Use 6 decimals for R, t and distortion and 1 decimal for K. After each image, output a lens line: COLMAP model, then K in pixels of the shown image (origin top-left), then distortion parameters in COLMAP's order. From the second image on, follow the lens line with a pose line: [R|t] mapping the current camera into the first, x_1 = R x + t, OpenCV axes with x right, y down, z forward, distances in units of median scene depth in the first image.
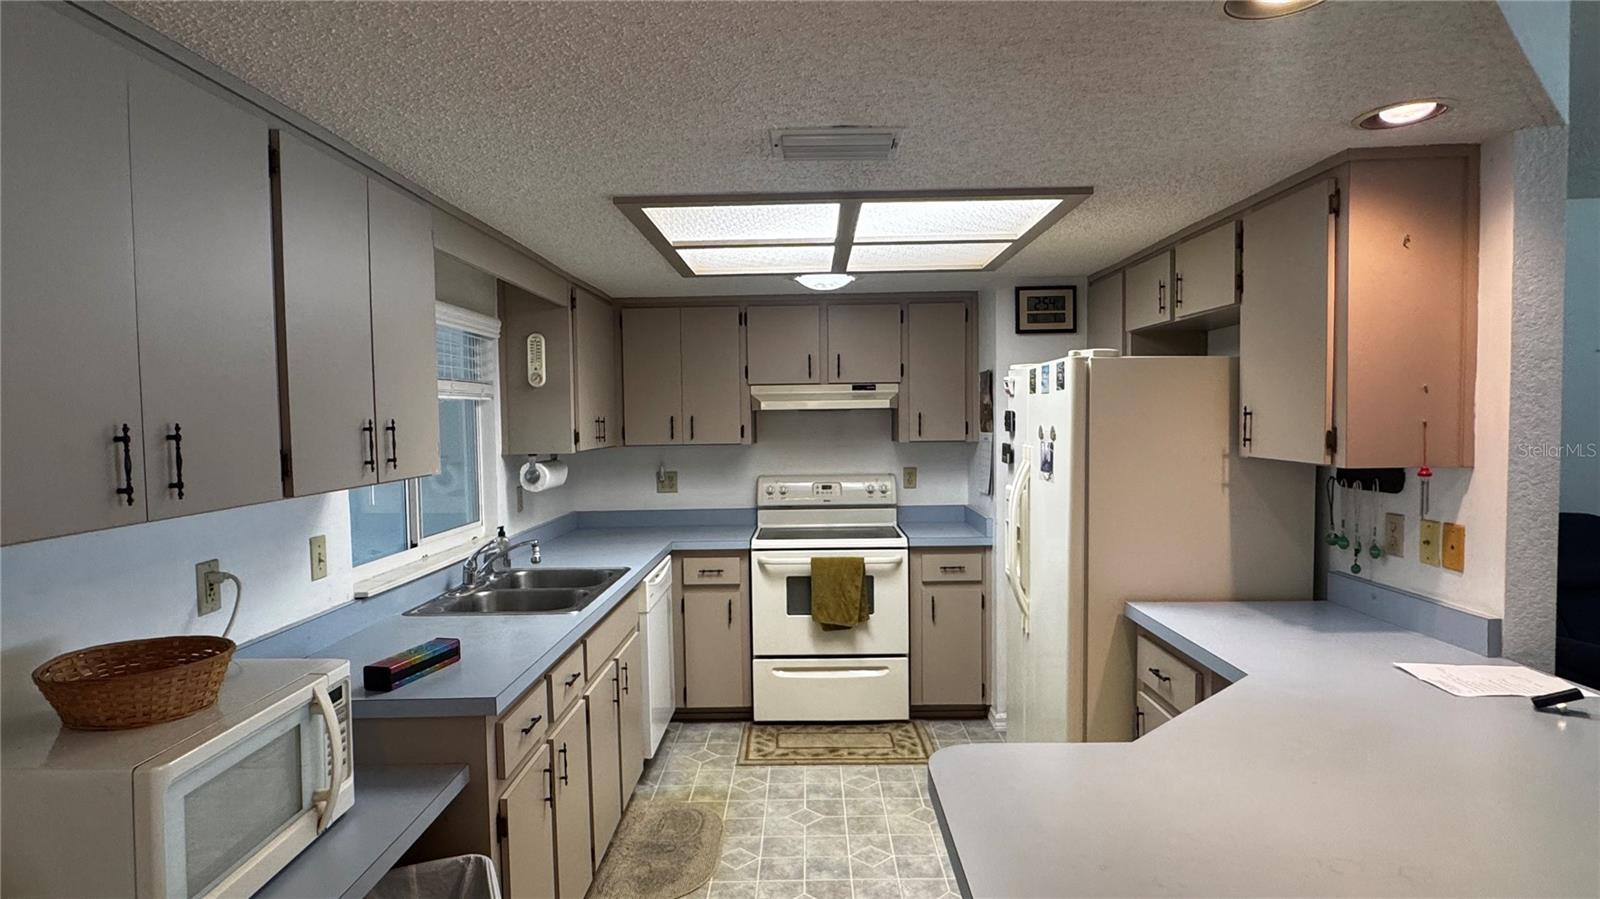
lens RADIAL K [[881.8, 0, 800.5], [0, 881.8, 452.9], [0, 0, 1]] dist [-0.000690, 0.000000]
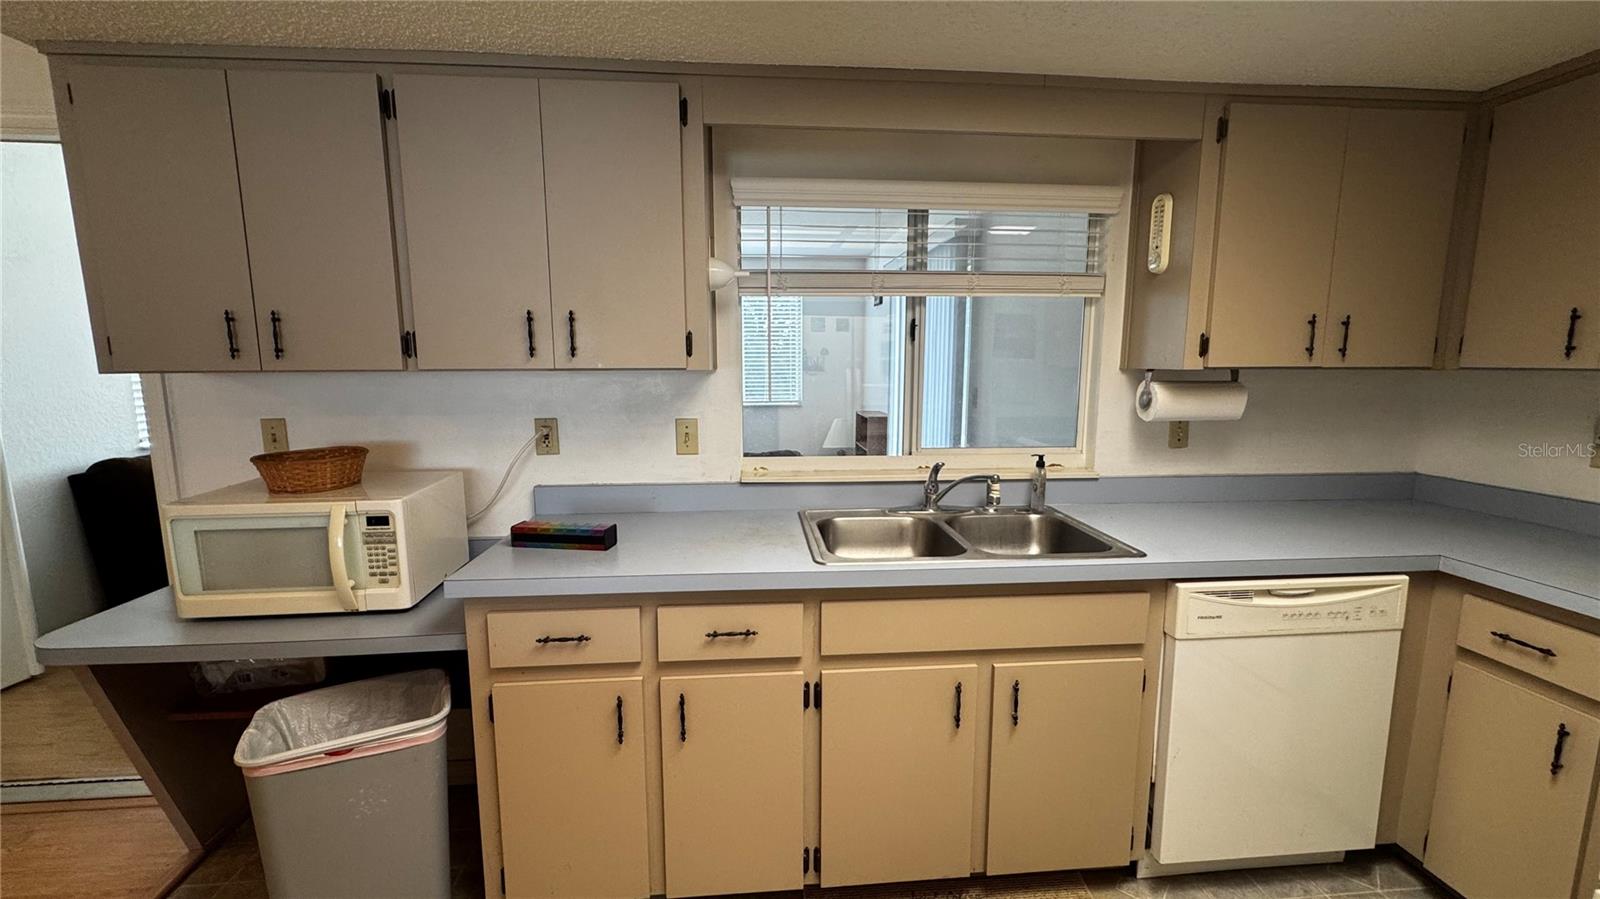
lens RADIAL K [[635.3, 0, 799.0], [0, 635.3, 445.0], [0, 0, 1]] dist [-0.004172, -0.000278]
pose [[0.100154, 0.150179, -0.983573, 0.193870], [-0.042811, 0.988278, 0.146538, -0.000877], [0.994051, 0.027431, 0.105409, 0.667883]]
